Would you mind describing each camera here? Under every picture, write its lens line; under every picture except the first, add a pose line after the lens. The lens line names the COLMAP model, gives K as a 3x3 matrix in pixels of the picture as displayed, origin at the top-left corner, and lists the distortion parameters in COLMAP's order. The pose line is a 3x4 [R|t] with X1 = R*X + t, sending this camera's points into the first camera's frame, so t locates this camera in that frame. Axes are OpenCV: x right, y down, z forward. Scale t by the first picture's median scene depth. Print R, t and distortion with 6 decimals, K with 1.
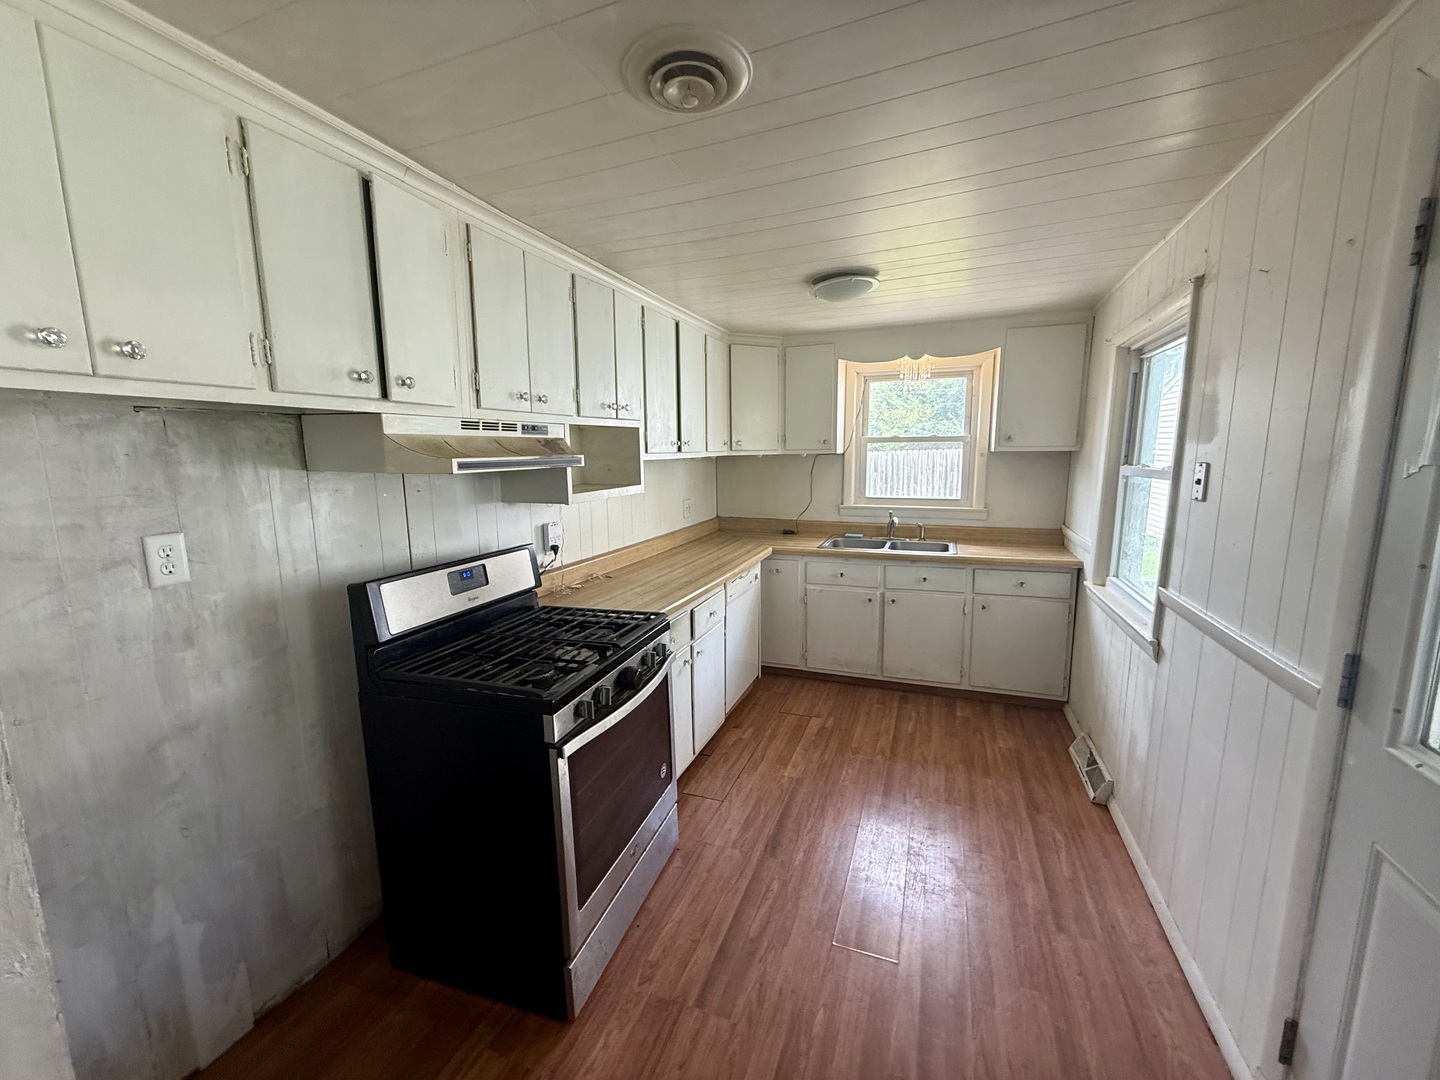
lens RADIAL K [[575.3, 0, 720.0], [0, 575.3, 540.0], [0, 0, 1]] dist [-0.000578, -0.000163]
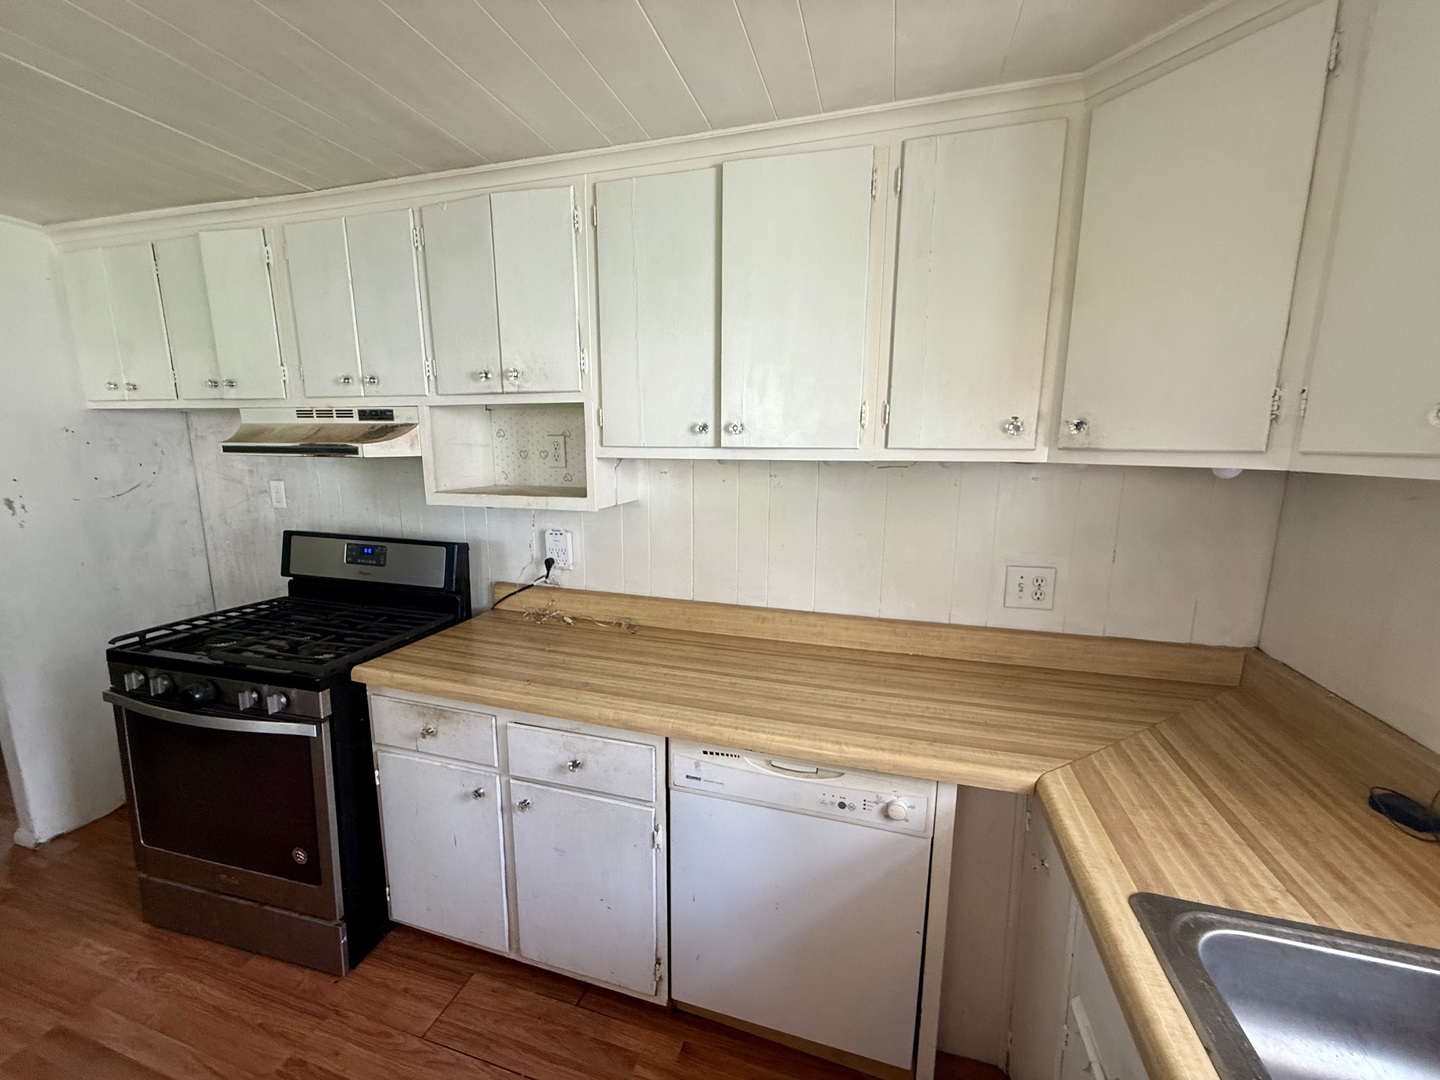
lens RADIAL K [[575.3, 0, 720.0], [0, 575.3, 540.0], [0, 0, 1]] dist [-0.000578, -0.000163]
pose [[0.074473, 0.182672, -0.980349, 0.366369], [-0.163440, 0.972022, 0.168704, -0.136876], [0.983738, 0.147664, 0.102245, 0.832978]]
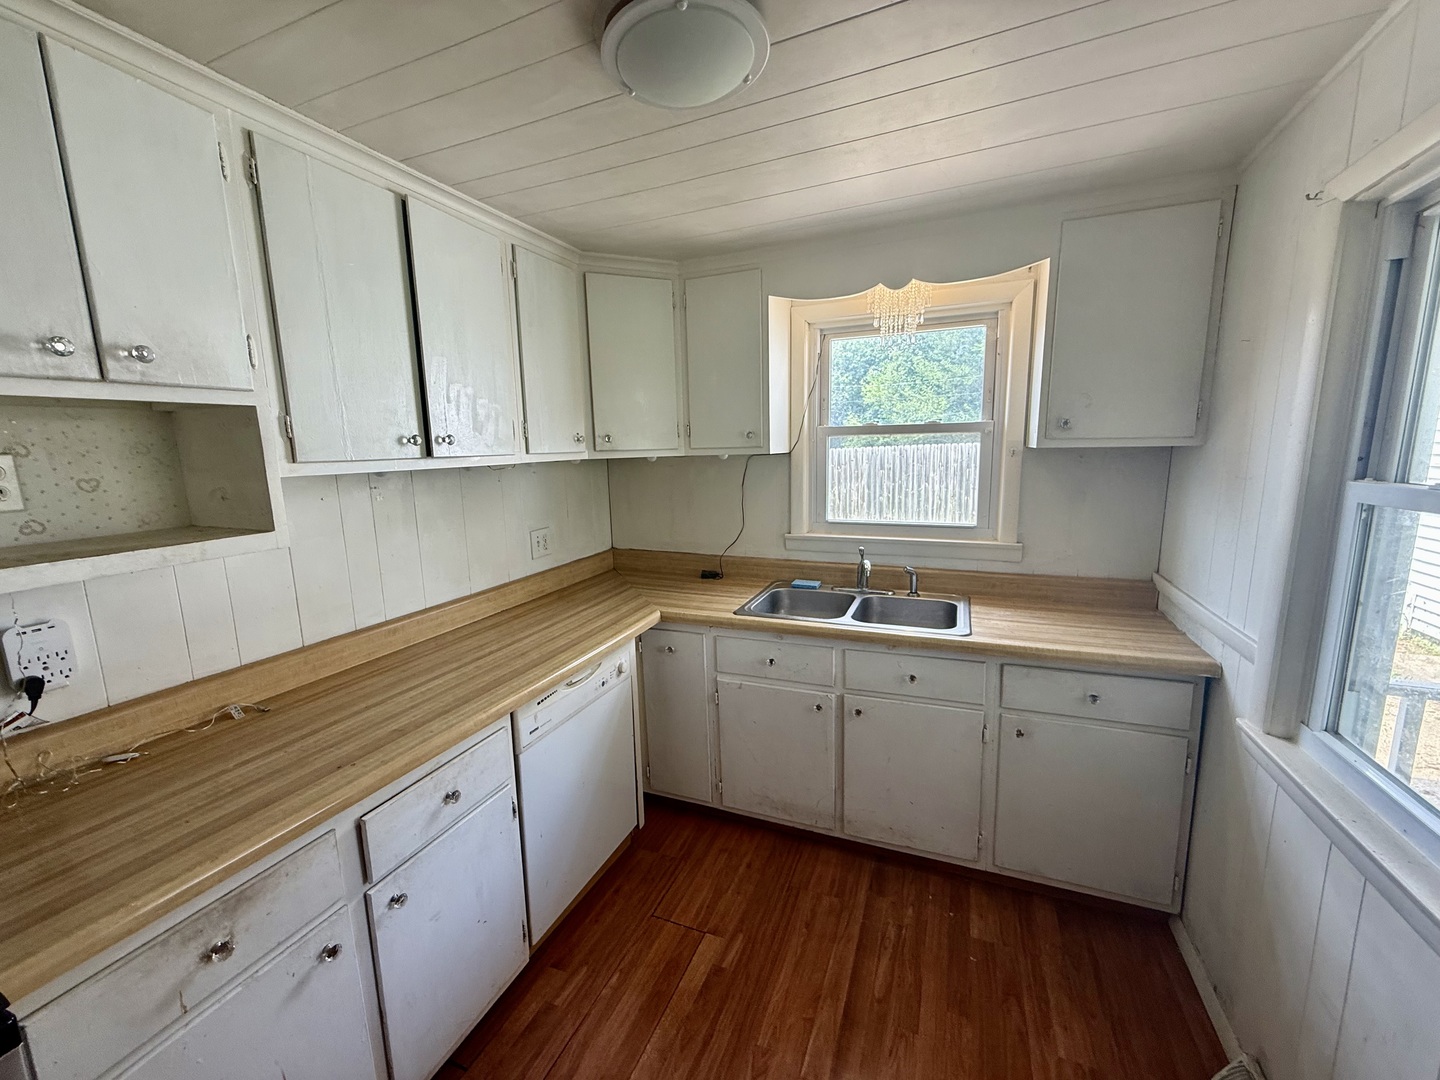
lens RADIAL K [[575.3, 0, 720.0], [0, 575.3, 540.0], [0, 0, 1]] dist [-0.000578, -0.000163]
pose [[0.999631, -0.006165, -0.026454, 0.178302], [0.006351, 0.999956, 0.006944, -0.069093], [0.026410, -0.007110, 0.999626, 0.421929]]
